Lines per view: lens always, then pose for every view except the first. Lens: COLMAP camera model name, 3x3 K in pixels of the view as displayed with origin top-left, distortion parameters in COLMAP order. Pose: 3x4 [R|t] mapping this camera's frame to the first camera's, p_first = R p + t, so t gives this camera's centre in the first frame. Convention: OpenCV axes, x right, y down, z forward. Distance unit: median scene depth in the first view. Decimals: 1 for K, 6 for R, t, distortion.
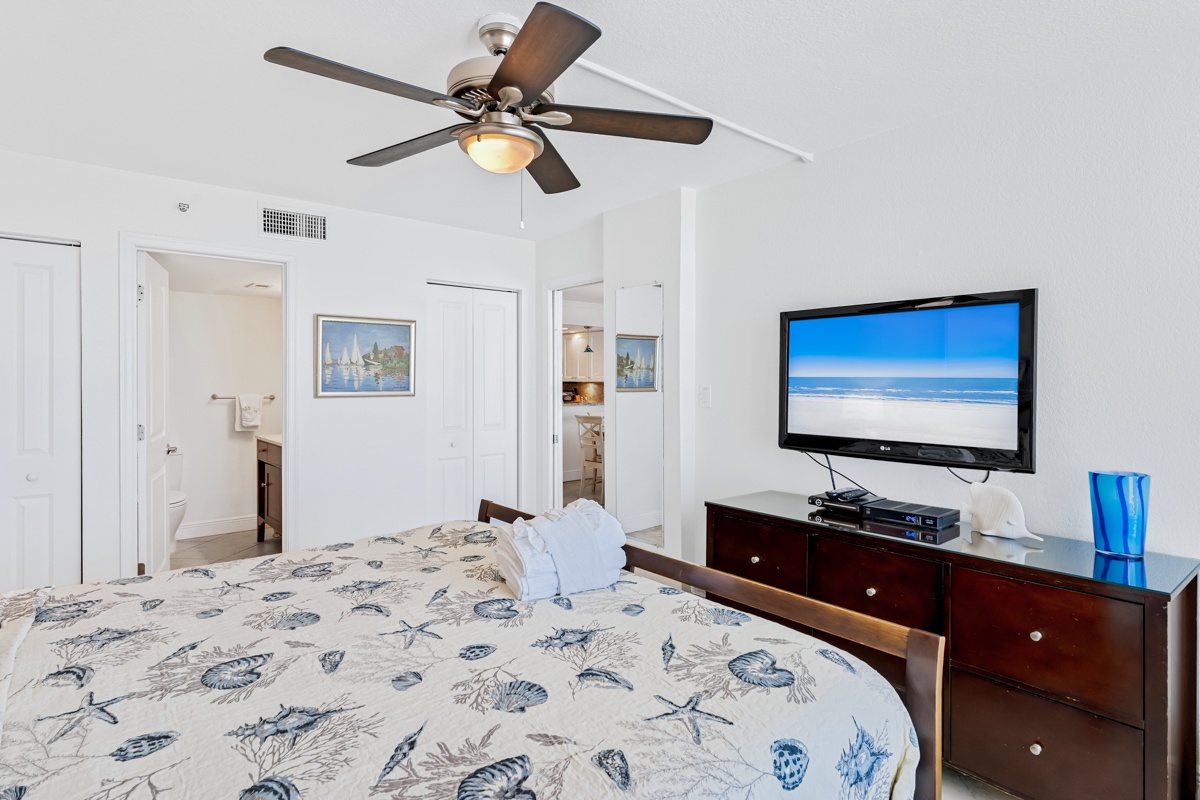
lens RADIAL K [[623.4, 0, 606.6], [0, 623.4, 395.7], [0, 0, 1]] dist [-0.003997, 0.000870]
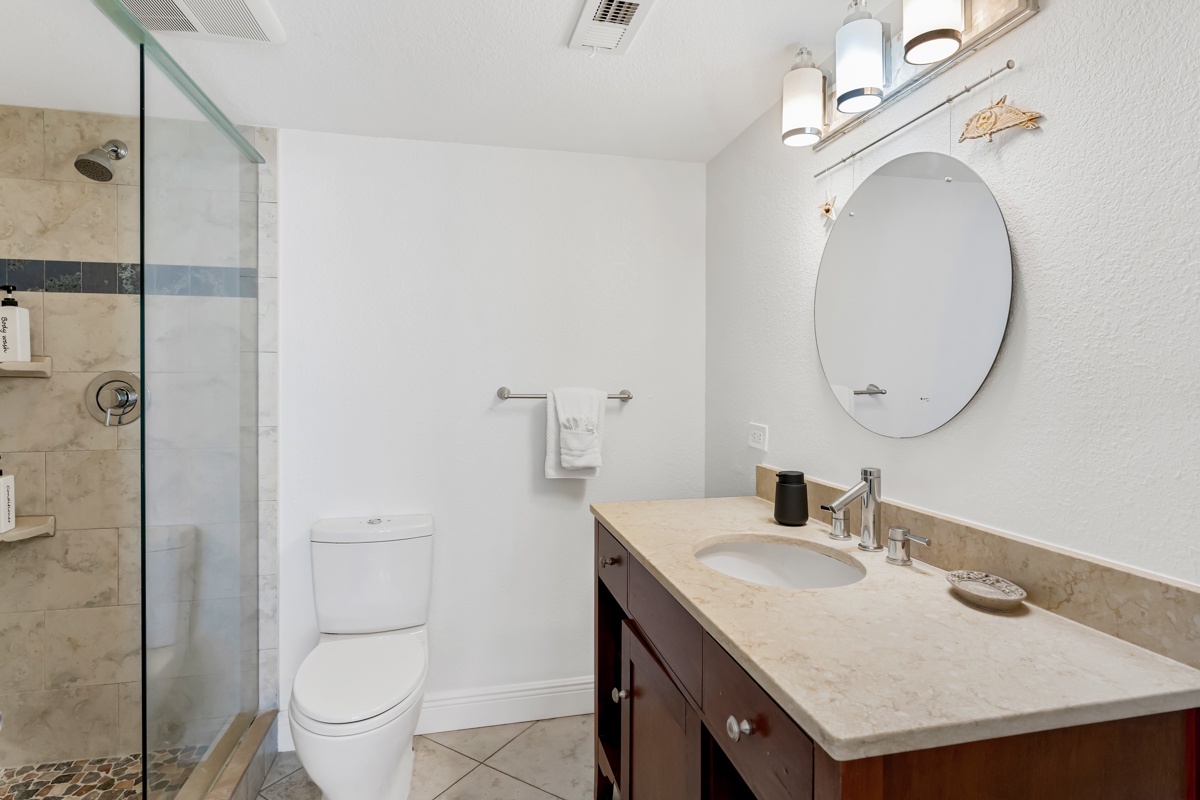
lens RADIAL K [[623.4, 0, 606.6], [0, 623.4, 395.7], [0, 0, 1]] dist [-0.003997, 0.000870]
pose [[0.890269, 0.005084, -0.455407, -0.378012], [-0.005531, 0.999985, 0.000351, 0.002648], [0.455402, 0.002206, 0.890283, 0.658507]]
